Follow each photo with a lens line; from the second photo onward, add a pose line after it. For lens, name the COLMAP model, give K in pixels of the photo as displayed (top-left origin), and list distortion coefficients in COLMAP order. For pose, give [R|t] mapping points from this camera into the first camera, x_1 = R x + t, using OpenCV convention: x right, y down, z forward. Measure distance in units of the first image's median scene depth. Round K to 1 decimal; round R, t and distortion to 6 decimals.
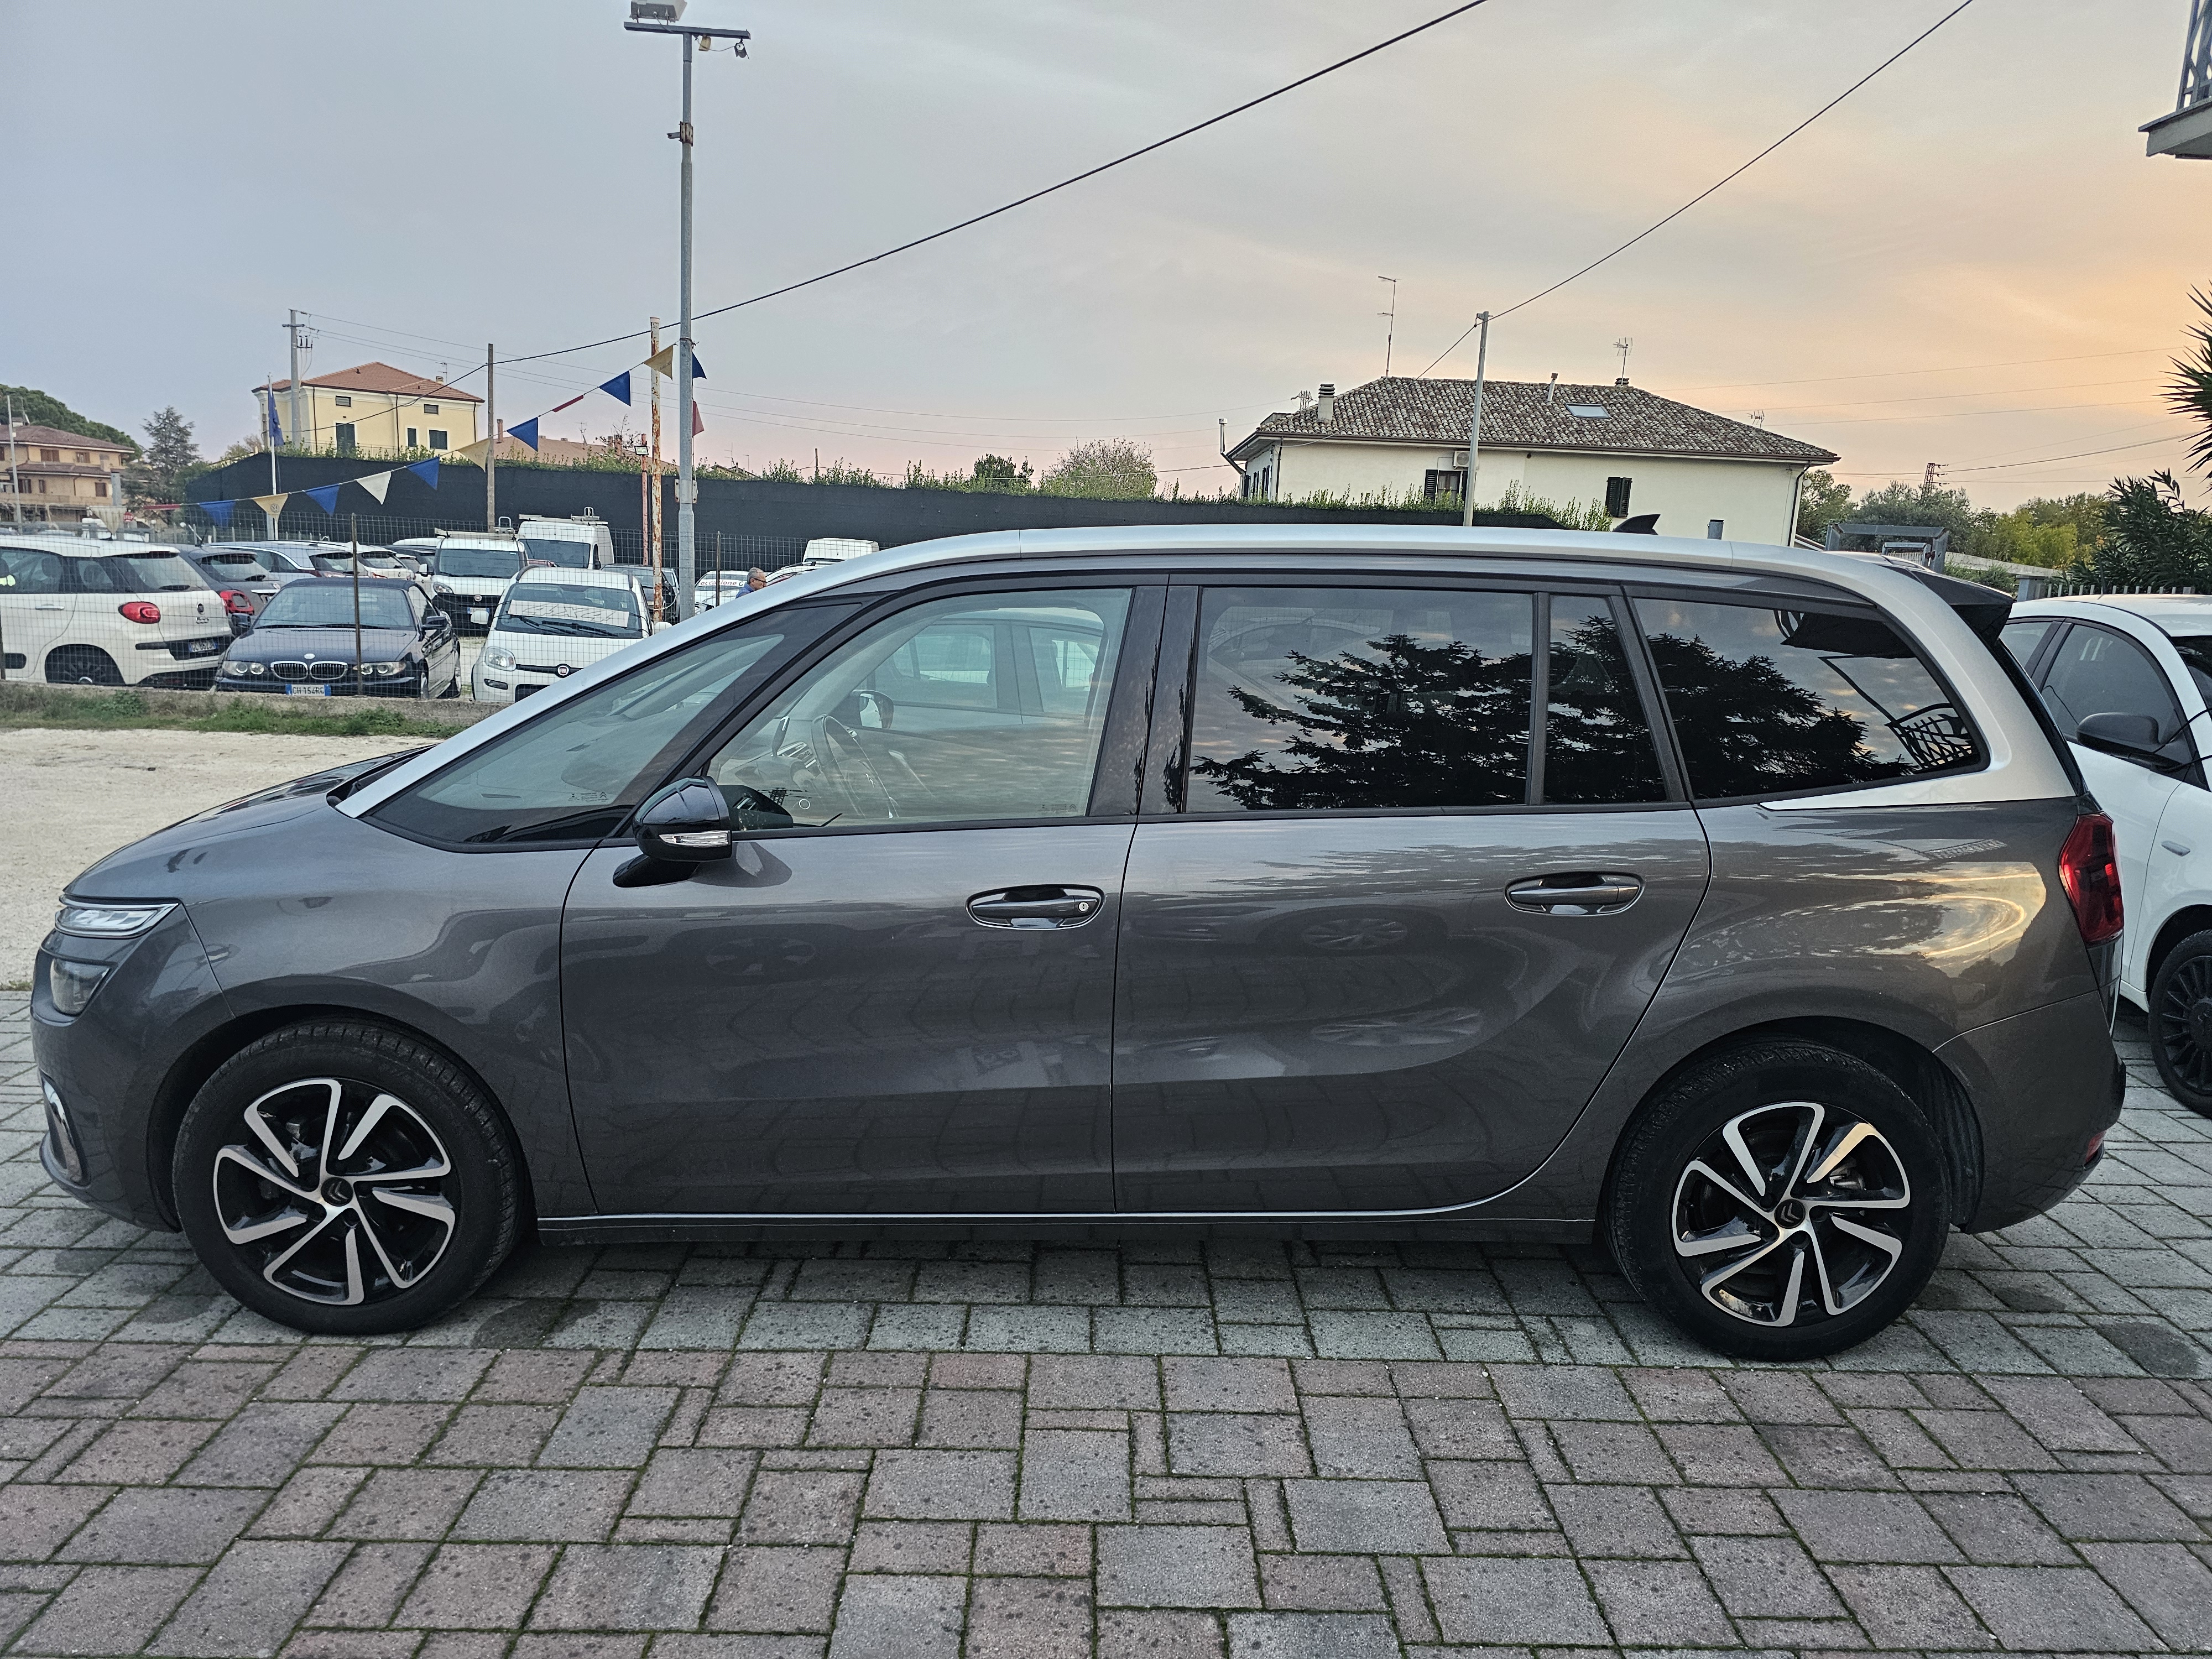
lens RADIAL K [[1477.3, 0, 1108.5], [0, 1477.3, 842.2], [0, 0, 1]] dist [0.058273, -0.055900]
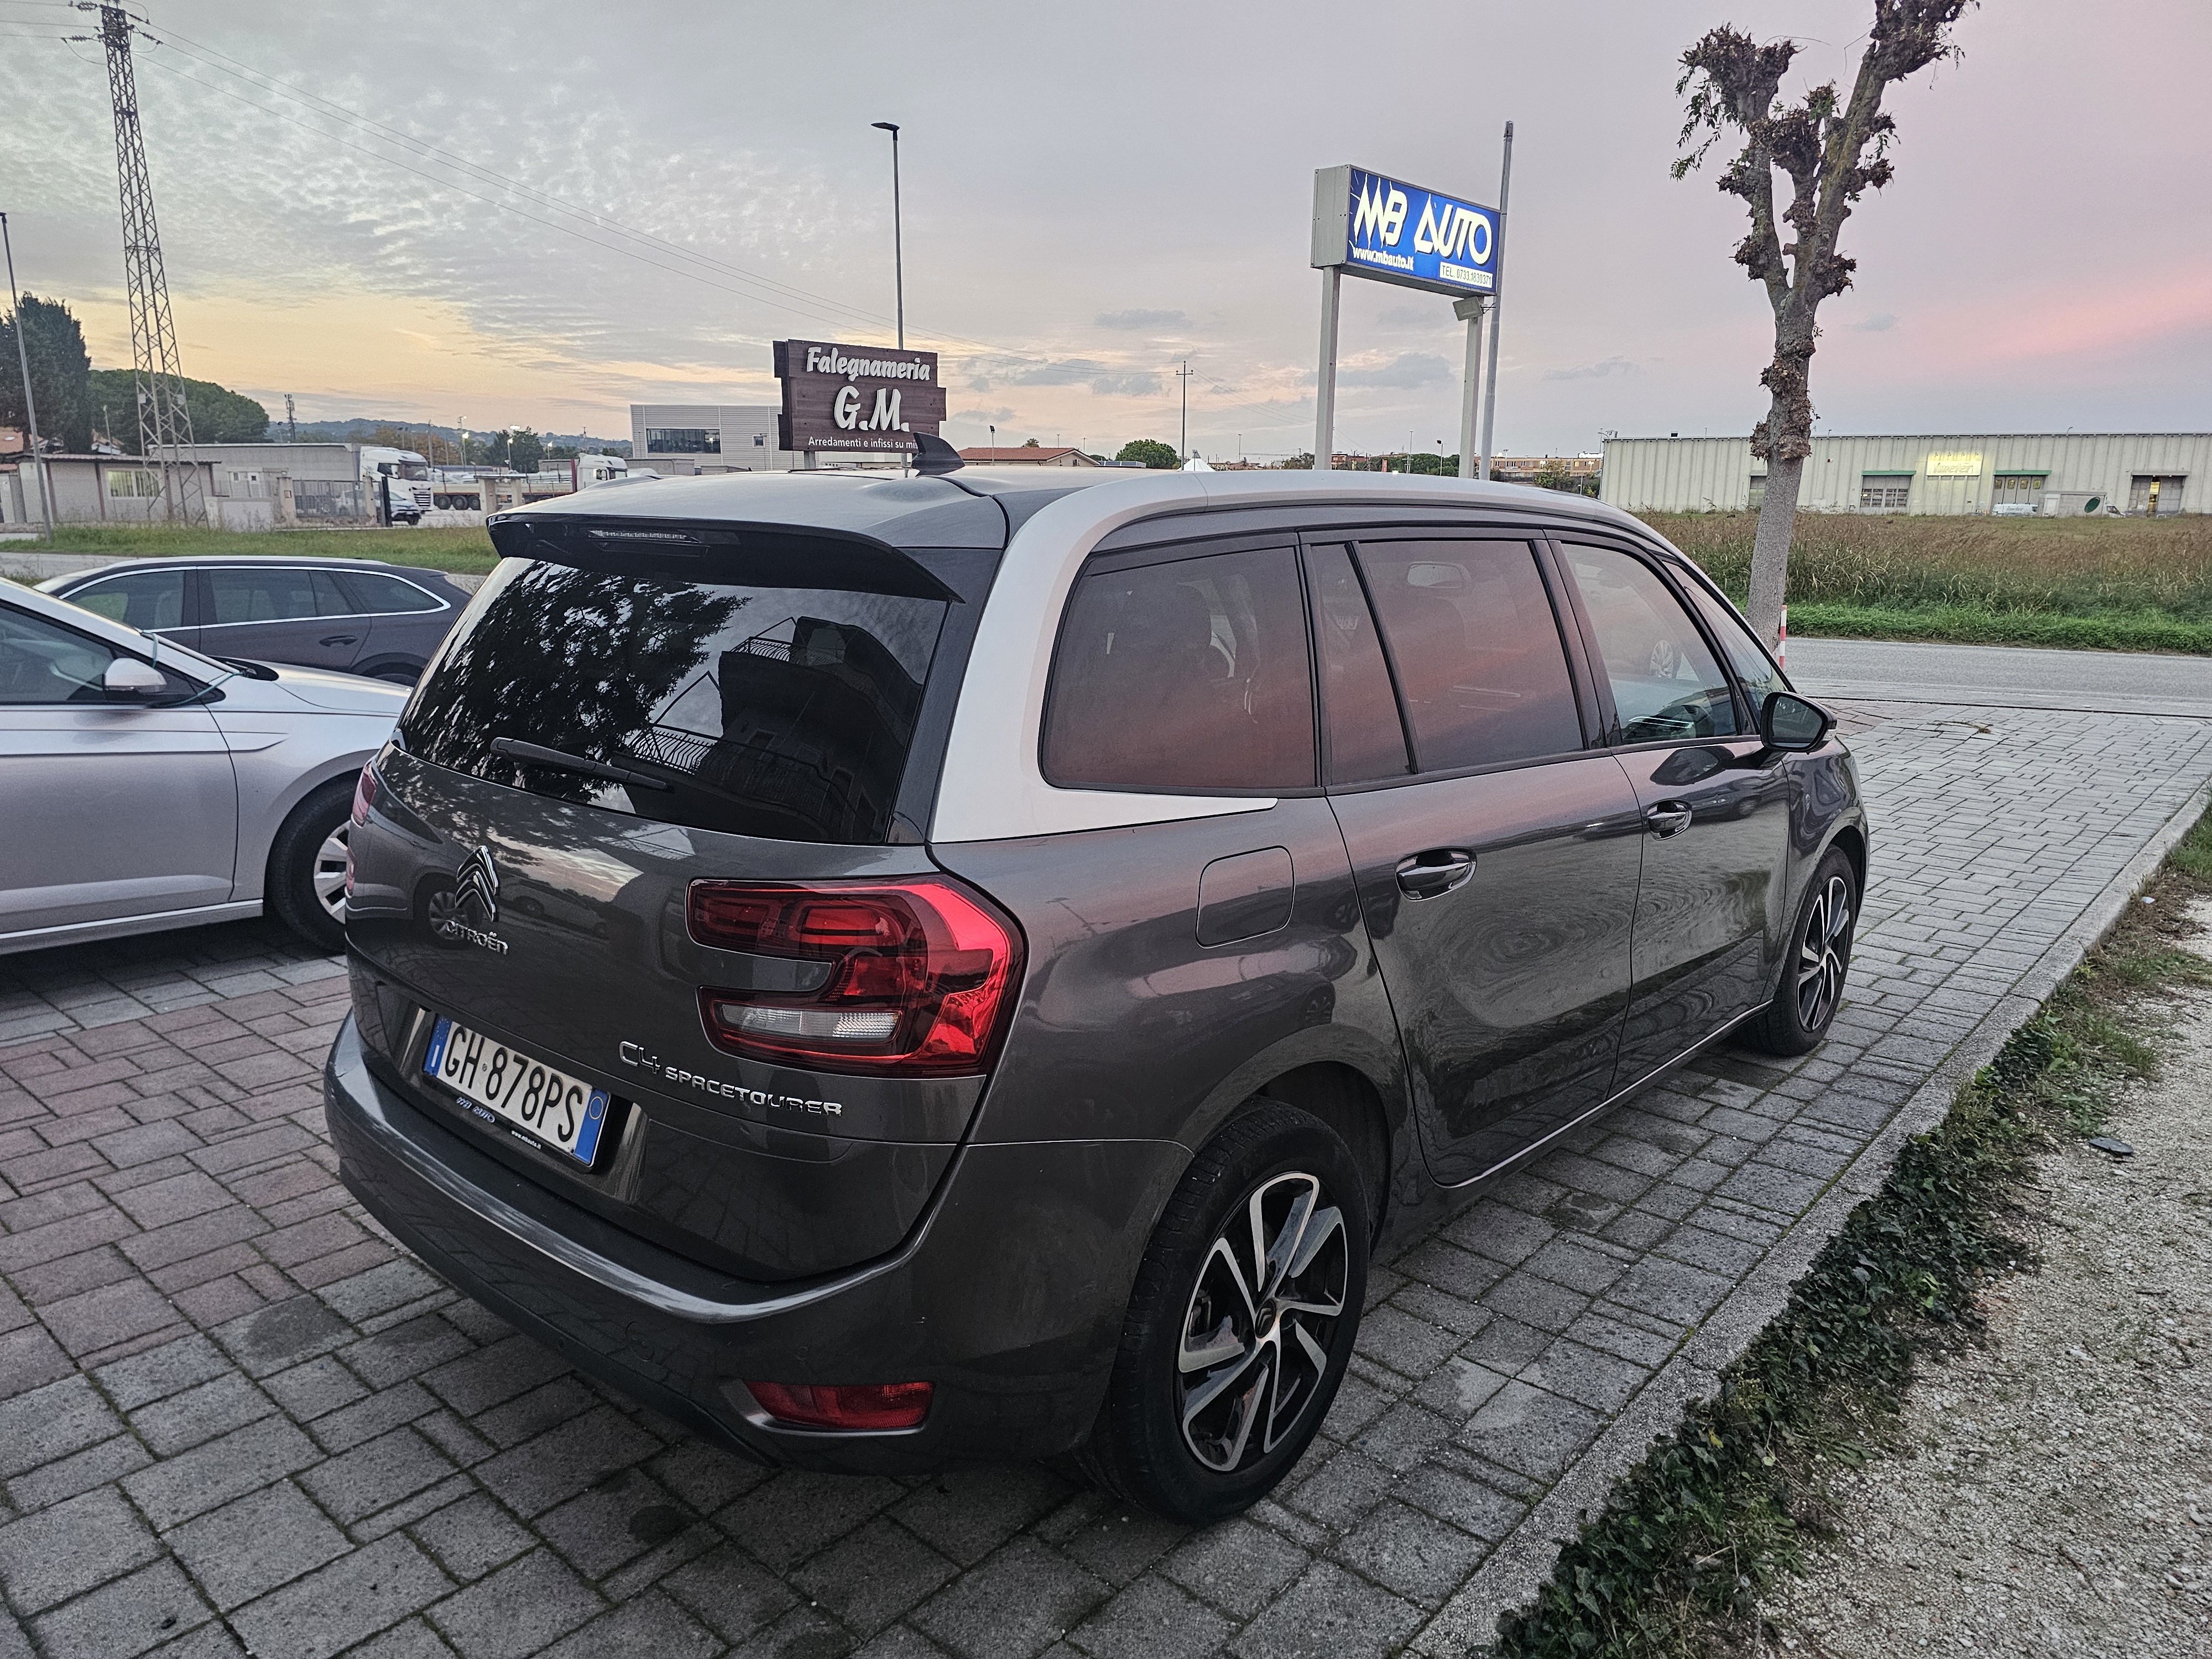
lens RADIAL K [[1477.3, 0, 1108.1], [0, 1477.3, 822.9], [0, 0, 1]] dist [0.058273, -0.055900]
pose [[-0.663303, 0.115965, -0.739311, 1.047759], [-0.177479, 0.935359, 0.305949, -0.335413], [0.727001, 0.334148, -0.599845, 1.882983]]
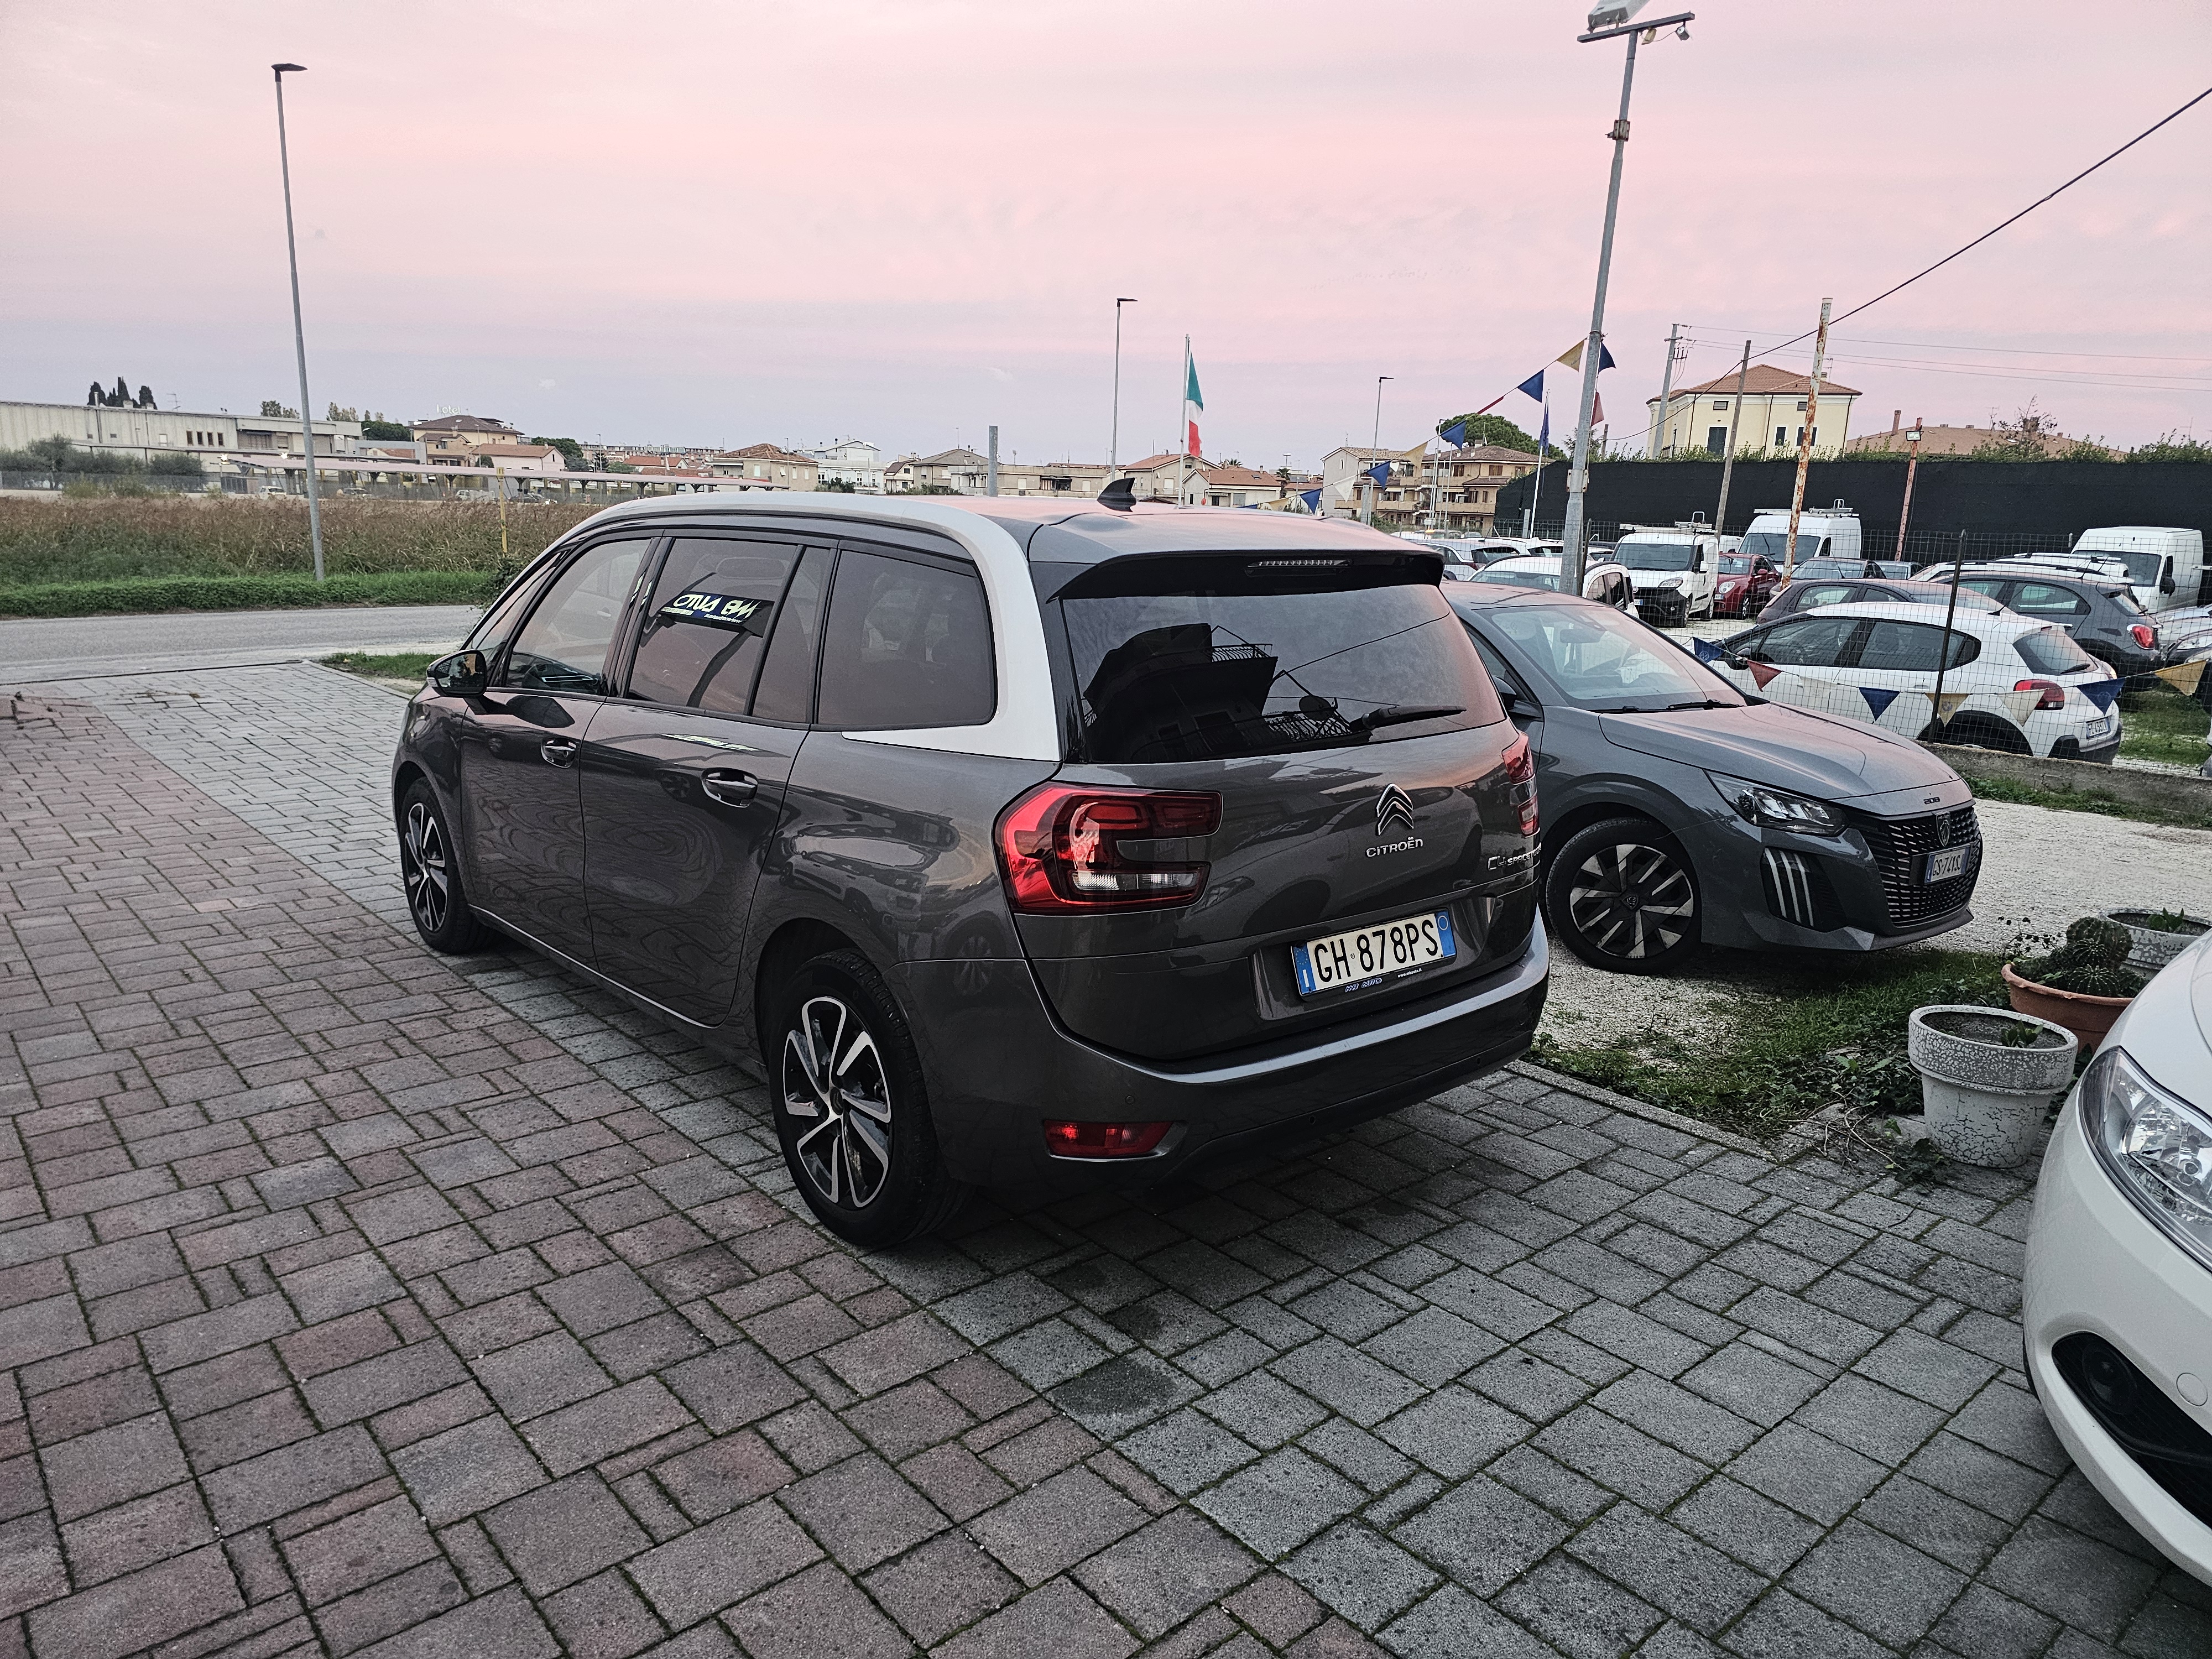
lens RADIAL K [[1477.3, 0, 1100.1], [0, 1477.3, 829.1], [0, 0, 1]] dist [0.058273, -0.055900]
pose [[0.642023, 0.143528, -0.753131, 1.363666], [-0.149137, 0.986936, 0.060950, -0.047980], [0.752040, 0.073189, 0.655041, 0.401852]]
